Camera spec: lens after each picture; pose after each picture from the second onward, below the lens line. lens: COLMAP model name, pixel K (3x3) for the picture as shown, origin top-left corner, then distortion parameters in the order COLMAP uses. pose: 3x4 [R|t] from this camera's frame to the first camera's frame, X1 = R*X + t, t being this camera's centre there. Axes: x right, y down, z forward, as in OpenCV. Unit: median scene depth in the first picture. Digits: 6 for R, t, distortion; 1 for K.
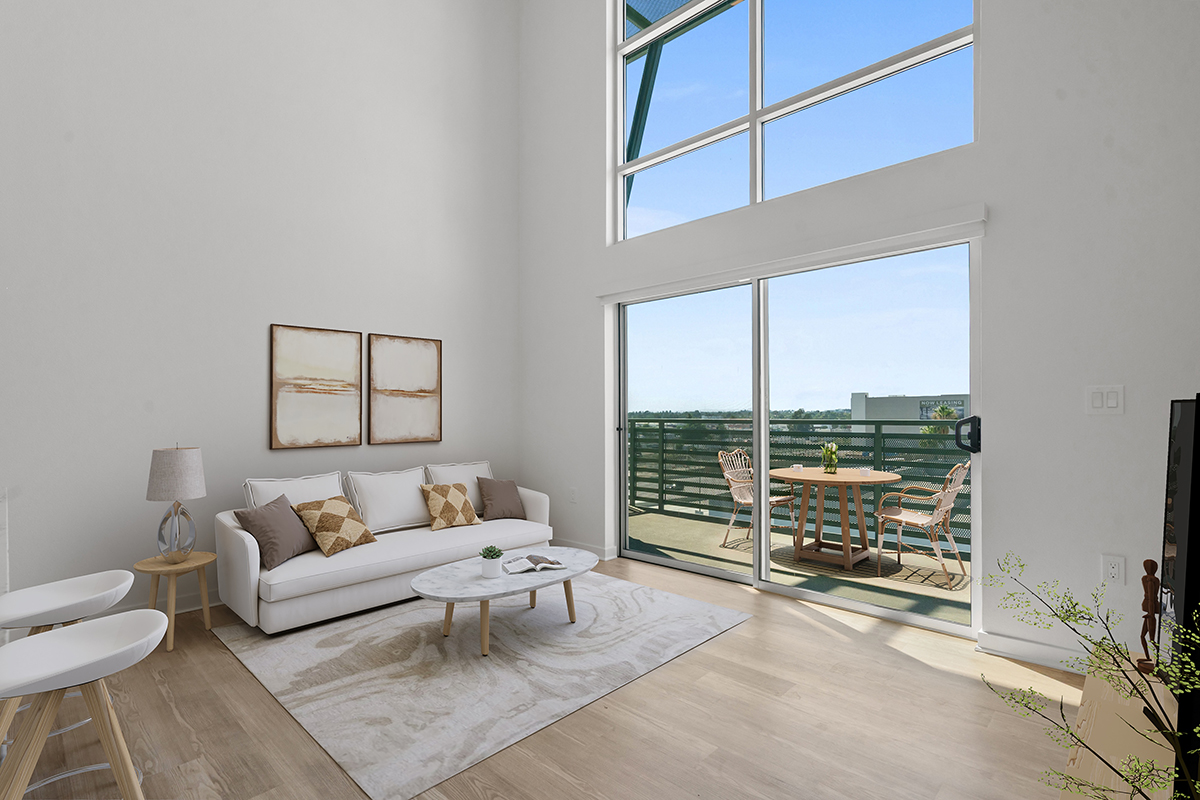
lens RADIAL K [[553.4, 0, 608.3], [0, 553.4, 407.8], [0, 0, 1]] dist [-0.001061, -0.000010]
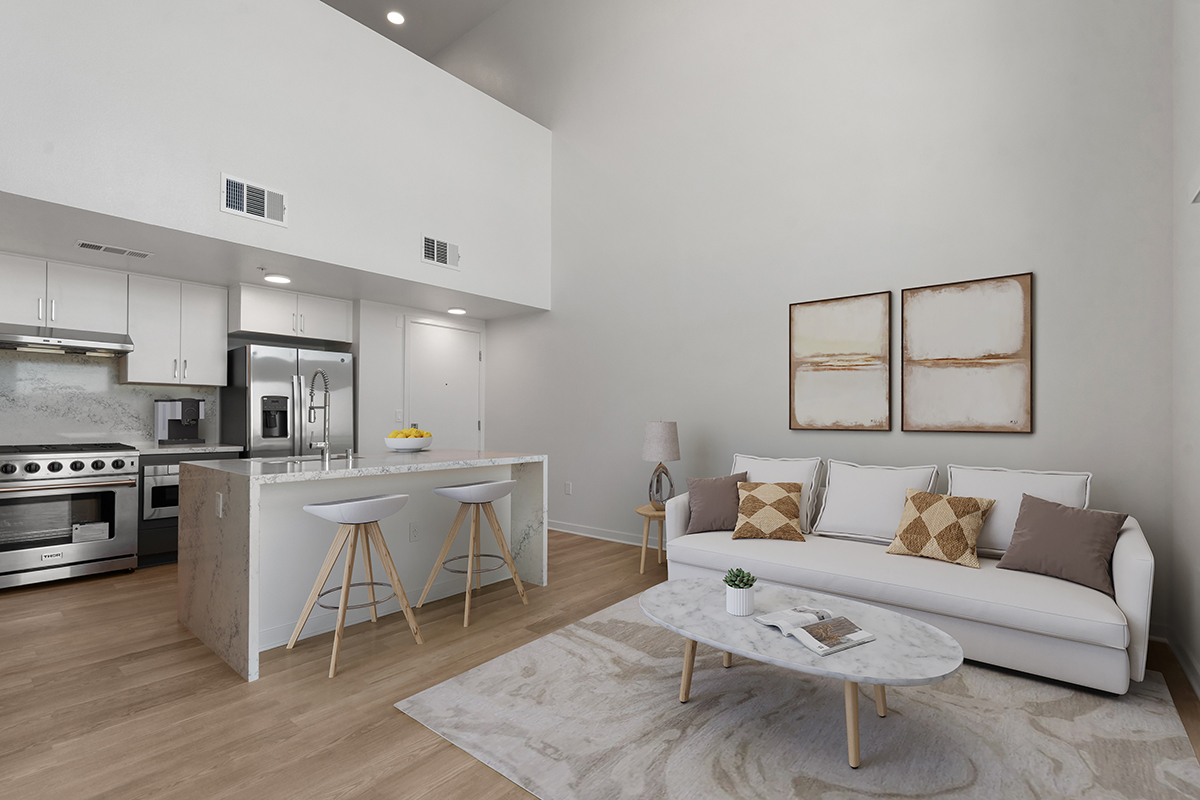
lens RADIAL K [[553.4, 0, 605.1], [0, 553.4, 407.5], [0, 0, 1]] dist [-0.001061, -0.000010]
pose [[0.074001, 0.000453, -0.997258, 0.350327], [0.014146, 0.999899, 0.001504, 0.028018], [0.997158, -0.014219, 0.073987, 0.563169]]
